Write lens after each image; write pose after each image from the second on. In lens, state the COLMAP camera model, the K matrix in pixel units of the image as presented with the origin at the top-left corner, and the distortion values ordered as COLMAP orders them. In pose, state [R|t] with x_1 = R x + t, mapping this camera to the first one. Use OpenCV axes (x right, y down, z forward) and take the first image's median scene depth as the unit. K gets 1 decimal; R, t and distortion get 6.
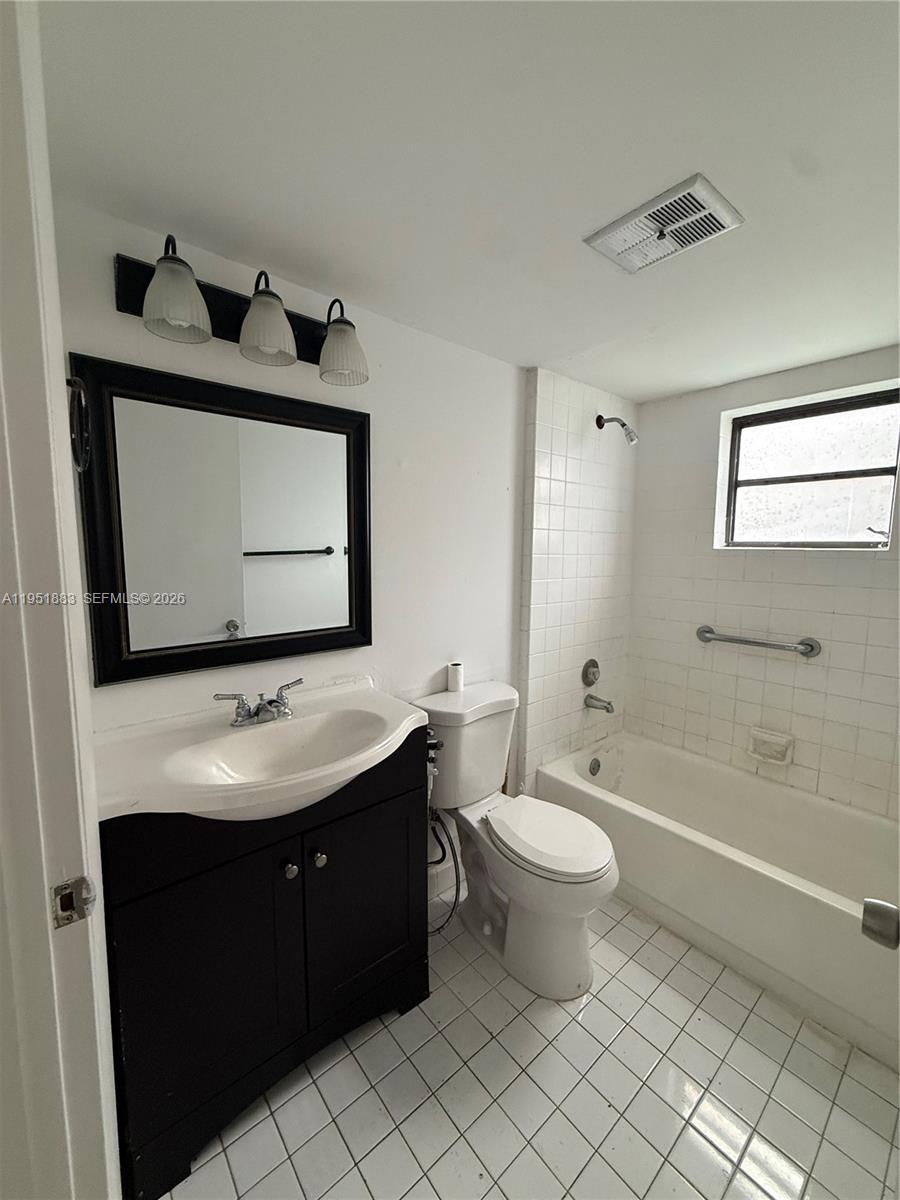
lens RADIAL K [[477.8, 0, 450.4], [0, 477.8, 598.0], [0, 0, 1]] dist [-0.000215, 0.000548]
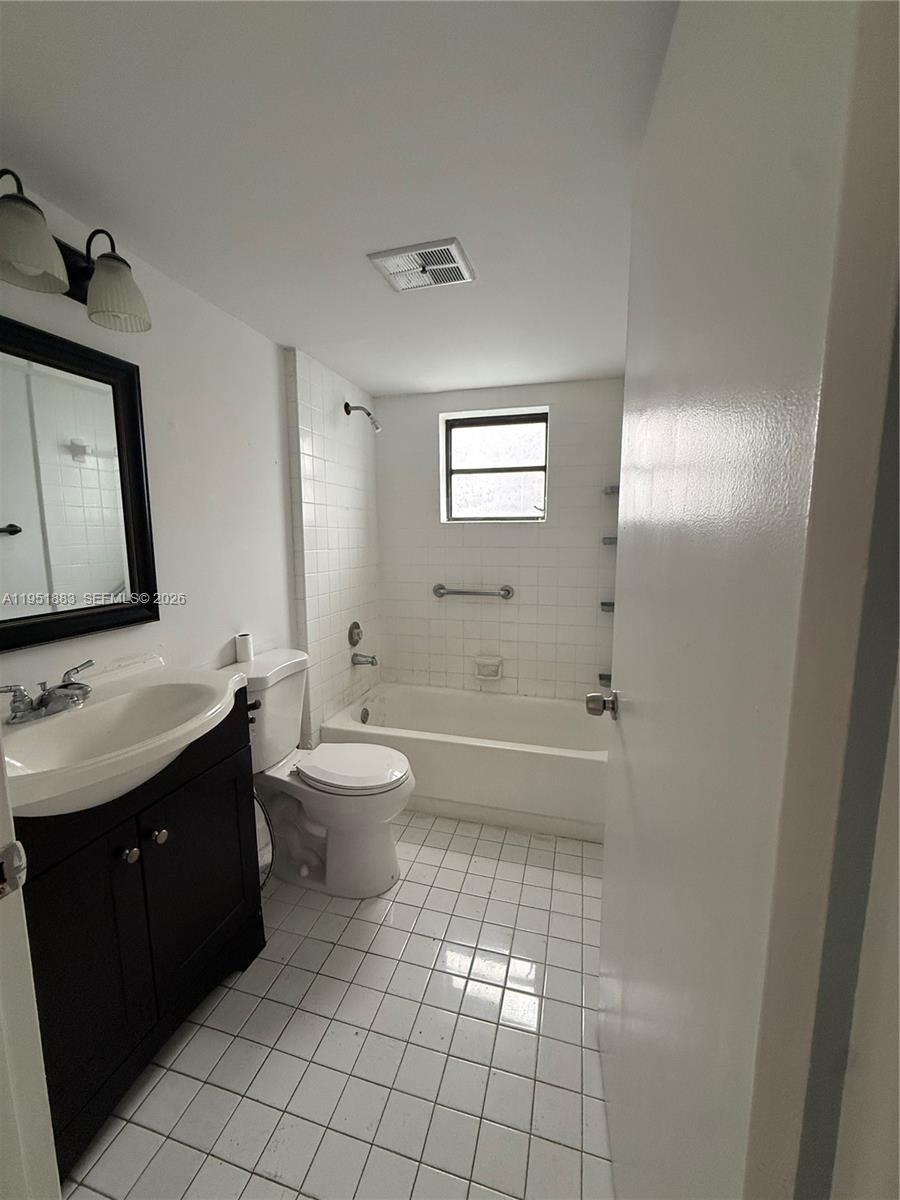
lens RADIAL K [[477.8, 0, 449.0], [0, 477.8, 598.1], [0, 0, 1]] dist [-0.000215, 0.000548]
pose [[0.826330, -0.086618, 0.556485, -0.214826], [0.072265, 0.996241, 0.047759, 0.052929], [-0.558530, 0.000750, 0.829484, -0.085070]]
